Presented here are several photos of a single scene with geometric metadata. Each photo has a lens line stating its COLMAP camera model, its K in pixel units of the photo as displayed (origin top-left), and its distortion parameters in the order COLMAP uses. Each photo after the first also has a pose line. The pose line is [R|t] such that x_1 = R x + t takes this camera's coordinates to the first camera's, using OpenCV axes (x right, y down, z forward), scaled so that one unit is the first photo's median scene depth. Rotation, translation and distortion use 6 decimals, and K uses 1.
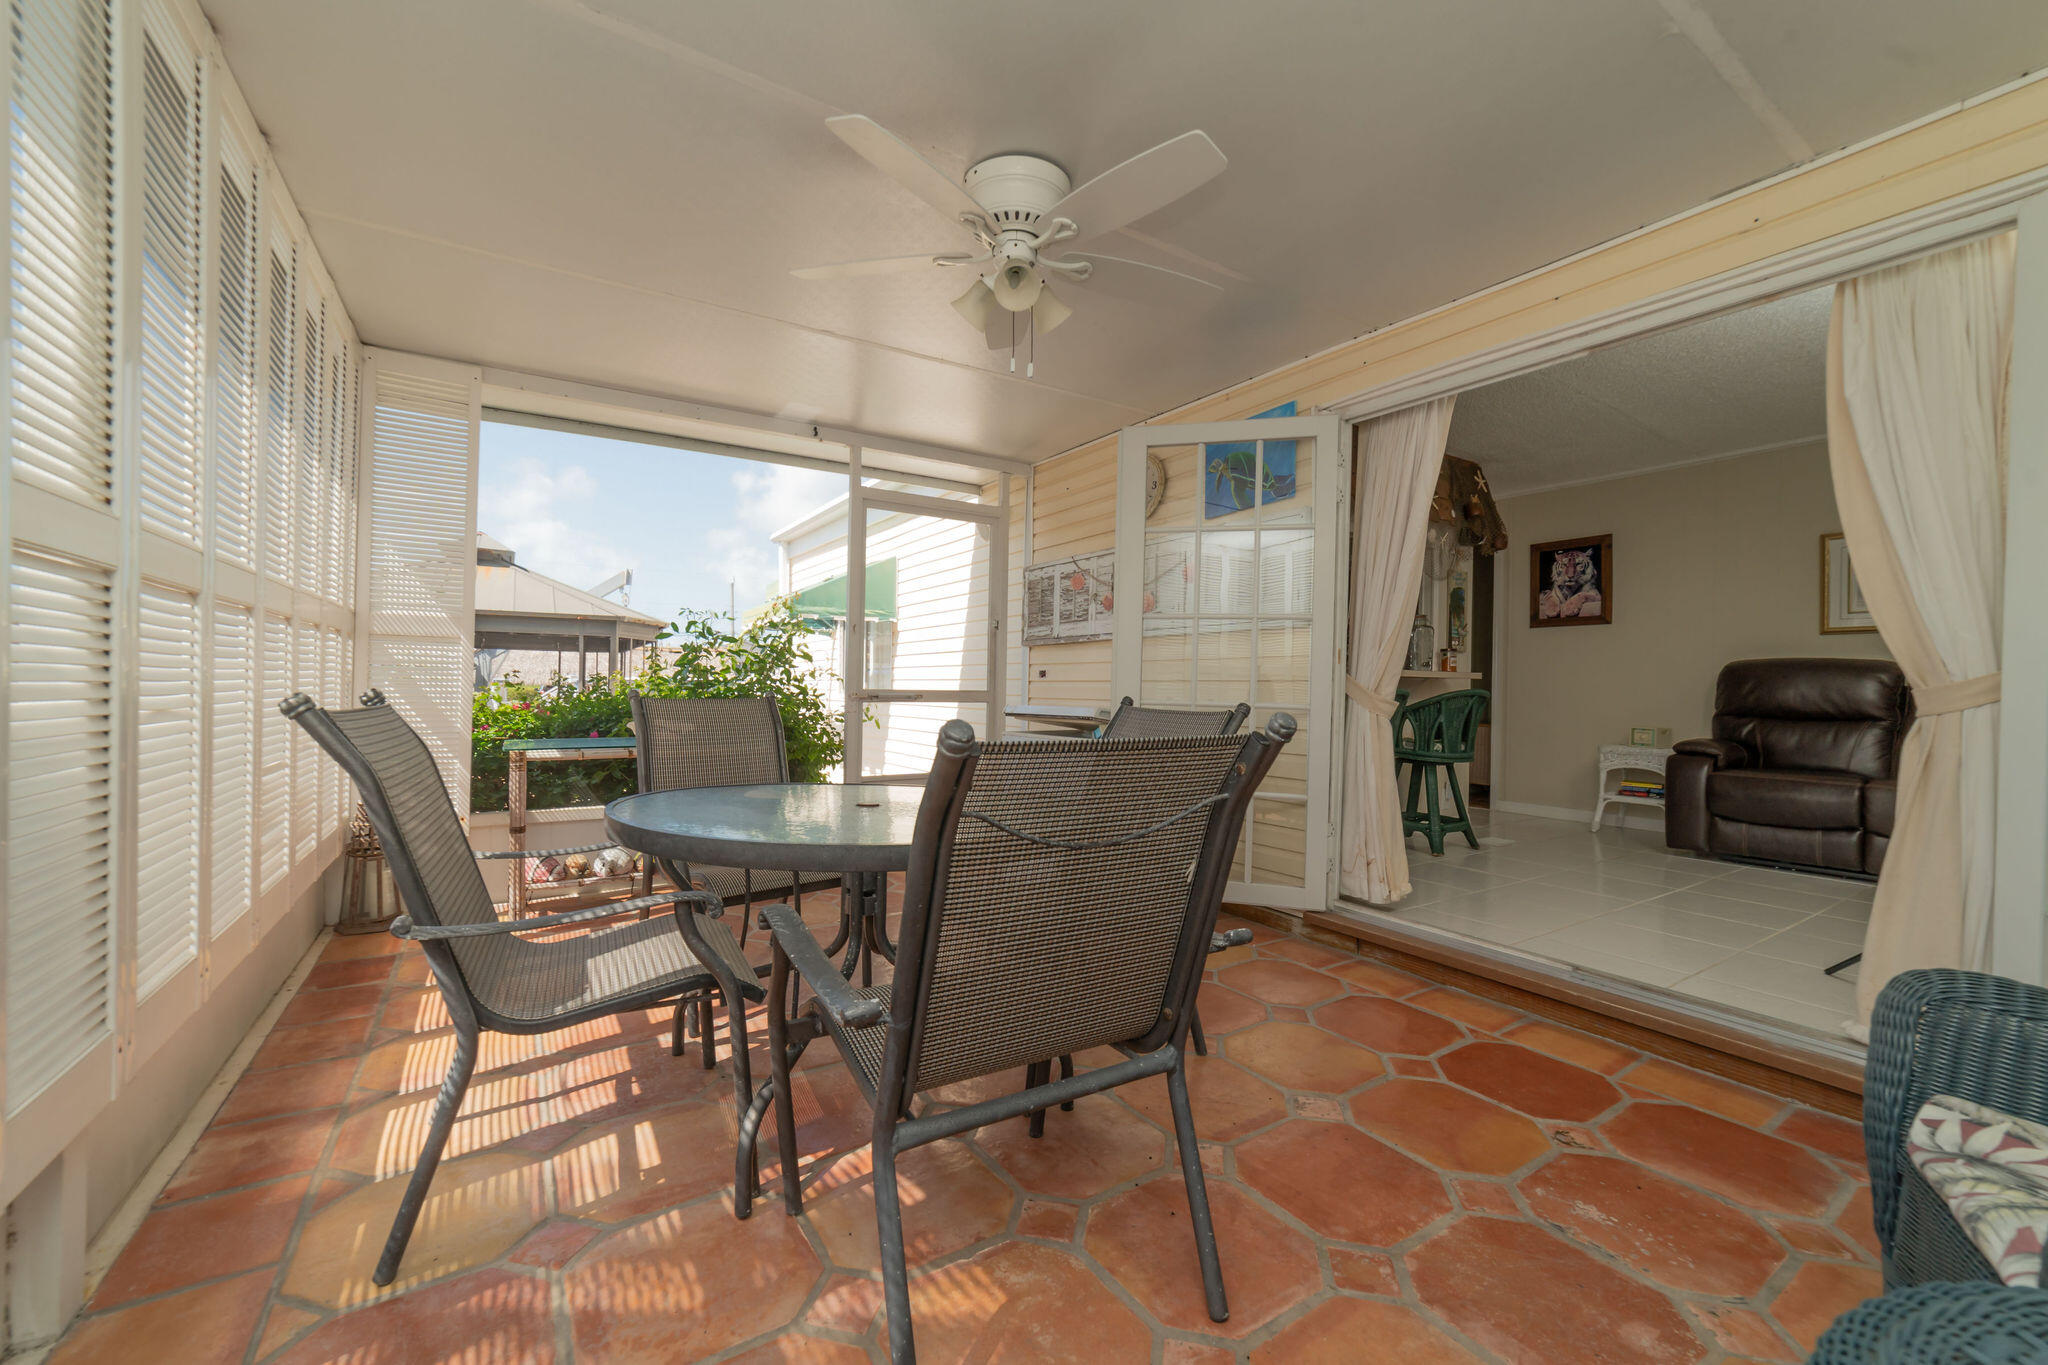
lens RADIAL K [[801.5, 0, 1022.0], [0, 801.5, 688.2], [0, 0, 1]] dist [-0.021142, 0.007346]
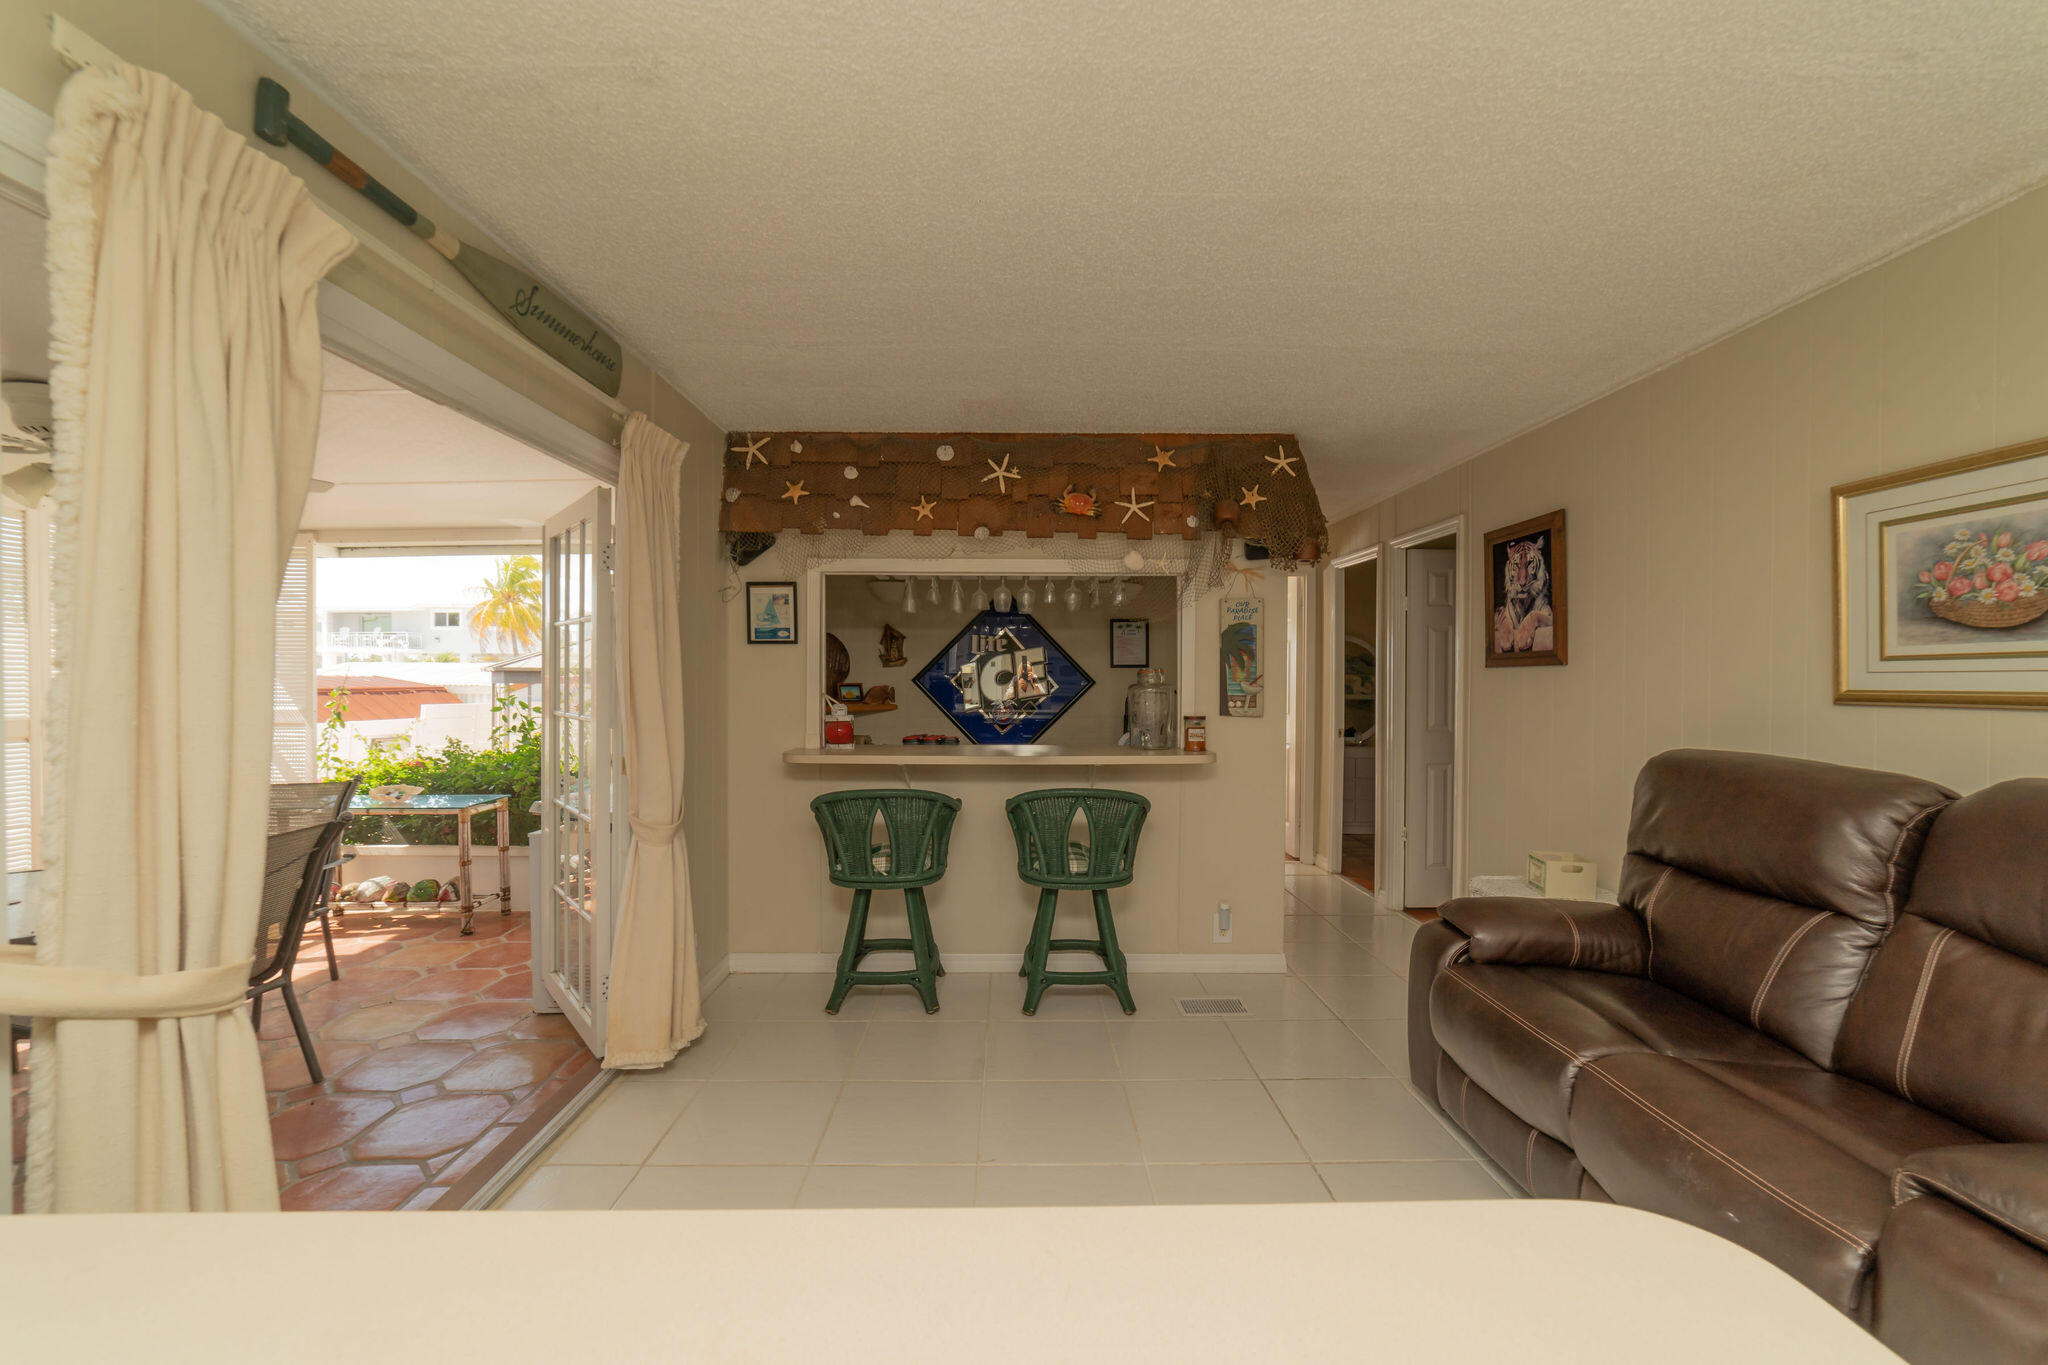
lens RADIAL K [[801.5, 0, 1018.2], [0, 801.5, 685.5], [0, 0, 1]] dist [-0.021142, 0.007346]
pose [[0.842561, -0.010654, -0.538495, 0.782951], [0.013128, 0.999914, 0.000758, -0.078887], [0.538441, -0.007708, 0.842628, 0.329337]]
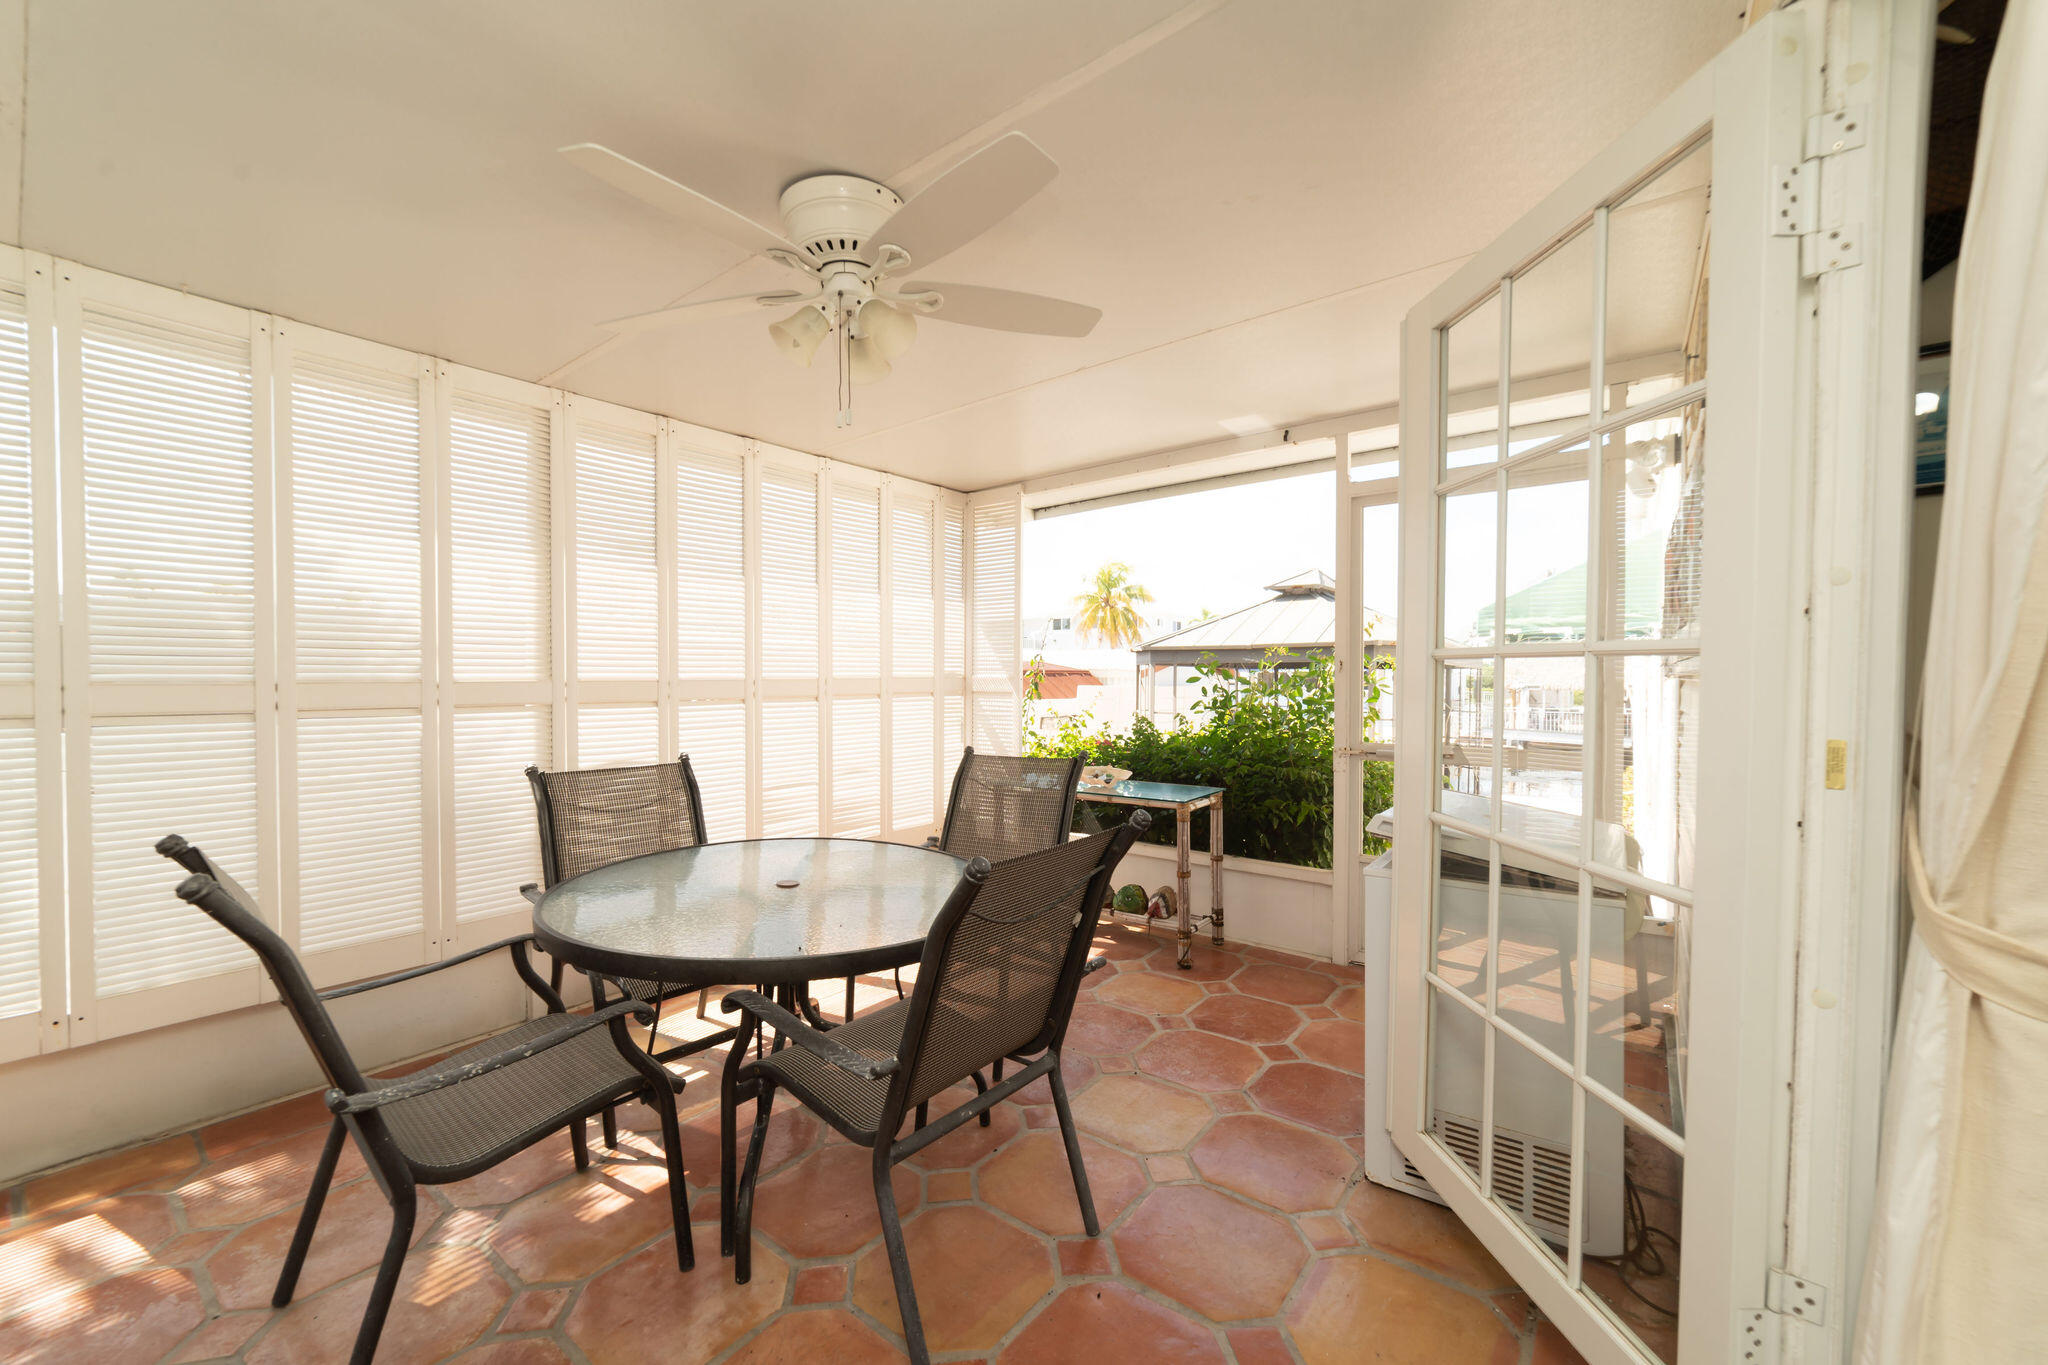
lens RADIAL K [[801.5, 0, 1019.5], [0, 801.5, 690.5], [0, 0, 1]] dist [-0.021142, 0.007346]
pose [[0.329328, 0.000027, -0.944216, 0.377976], [0.006125, 0.999979, 0.002165, -0.047073], [0.944196, -0.006497, 0.329321, 0.386381]]
